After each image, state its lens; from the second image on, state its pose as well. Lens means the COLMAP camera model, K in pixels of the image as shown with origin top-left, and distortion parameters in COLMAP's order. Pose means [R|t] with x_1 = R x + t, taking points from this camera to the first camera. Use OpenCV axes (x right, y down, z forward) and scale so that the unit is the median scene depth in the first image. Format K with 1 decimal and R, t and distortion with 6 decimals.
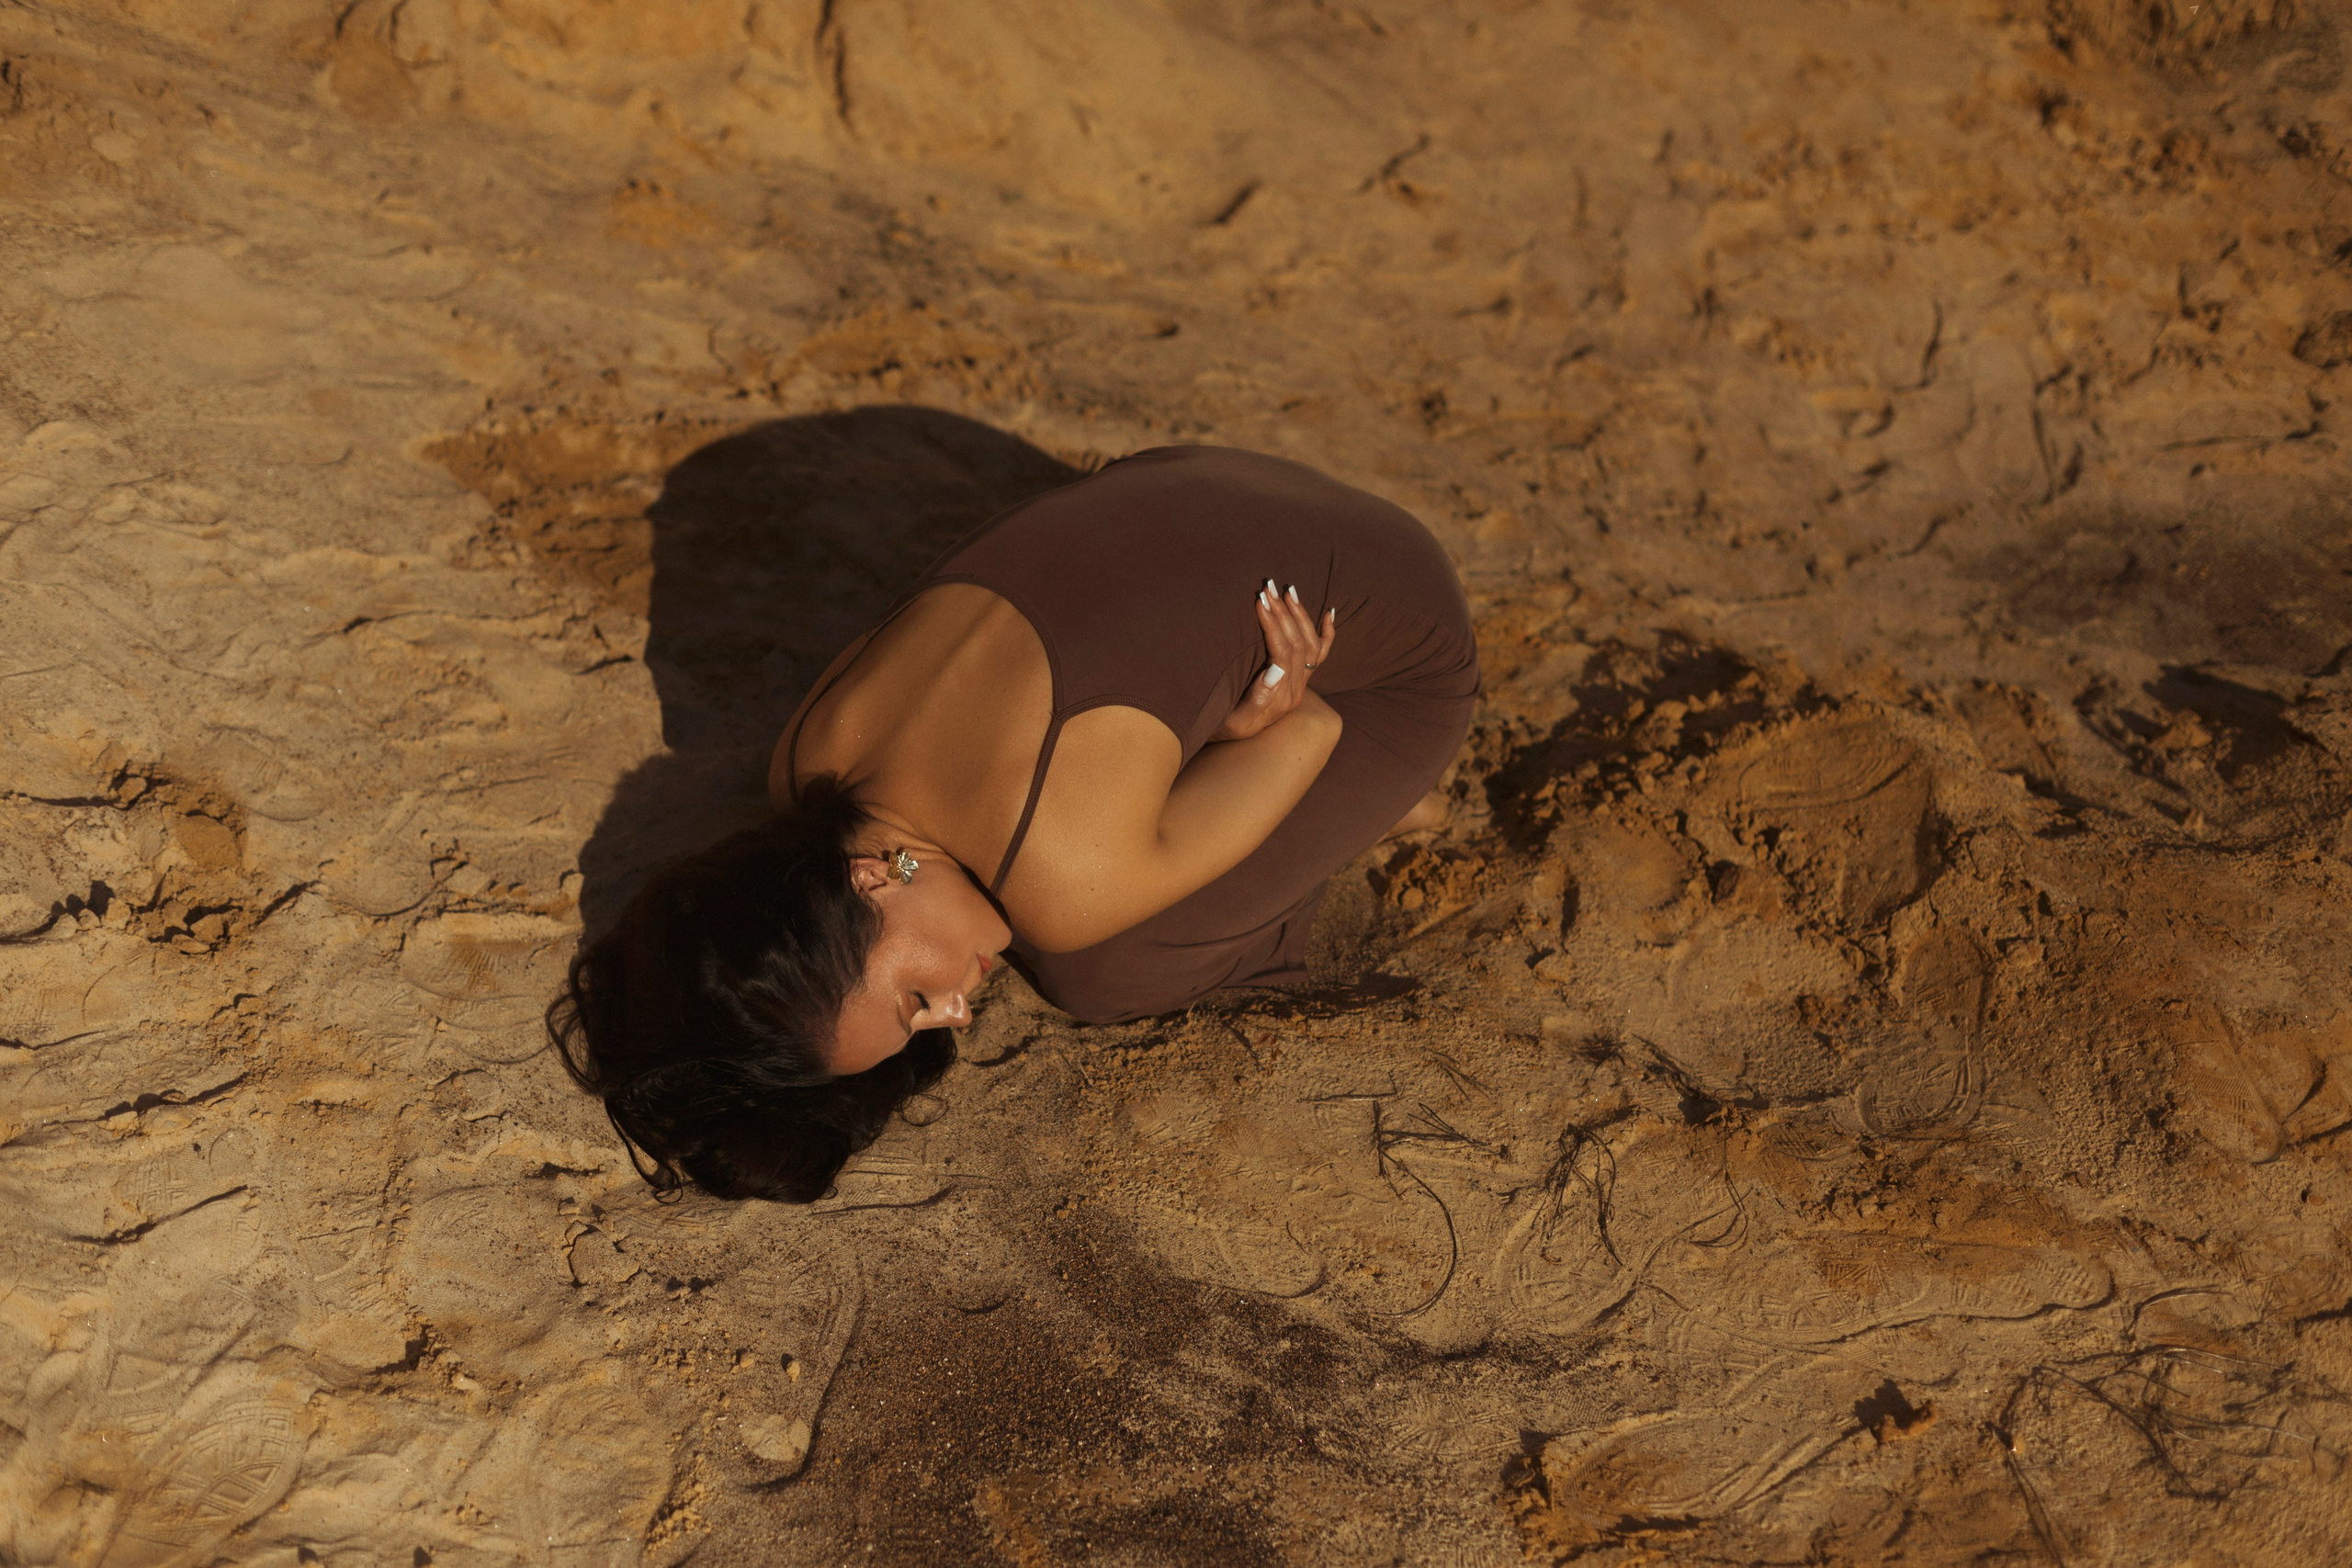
lens RADIAL K [[3455.9, 0, 1176.0], [0, 3455.9, 784.0], [0, 0, 1]] dist [0.028538, -0.153559]
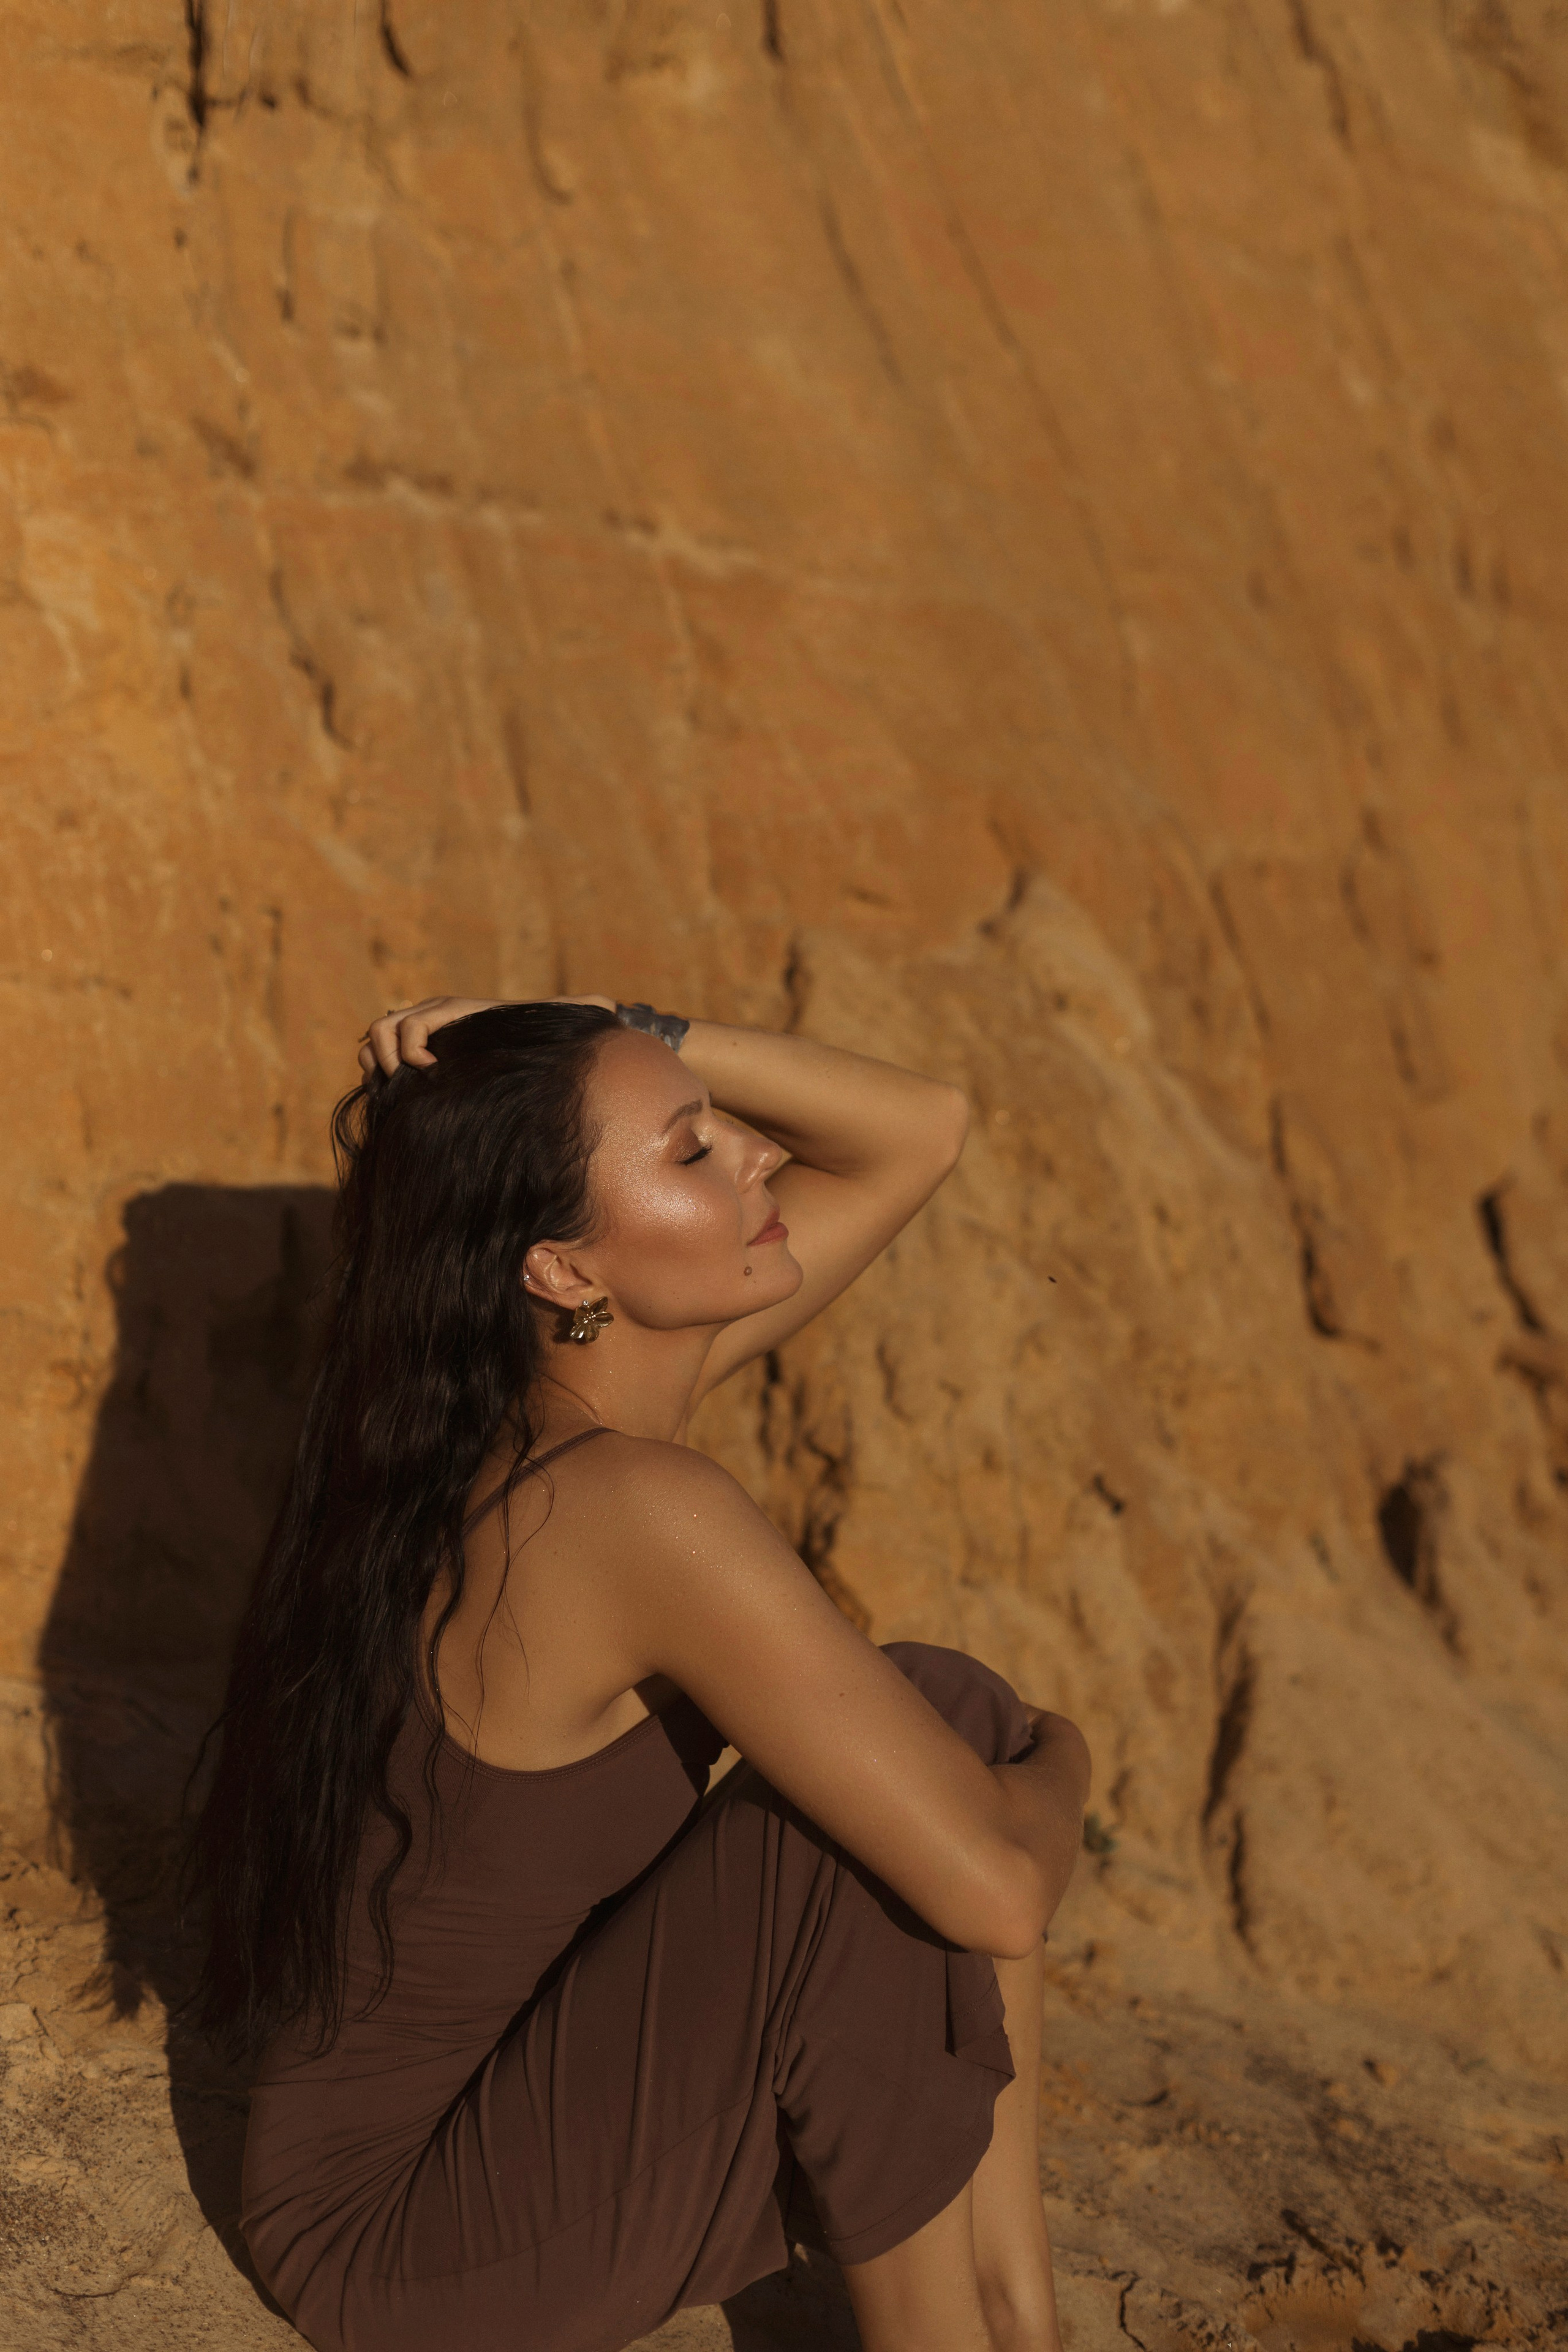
lens RADIAL K [[3456.2, 0, 784.0], [0, 3456.2, 1176.0], [0, 0, 1]] dist [0.028538, -0.153559]
pose [[0.993473, 0.045003, -0.104811, -0.123045], [-0.078022, 0.938399, -0.336631, -0.091841], [0.083205, 0.342612, 0.935785, 0.267470]]
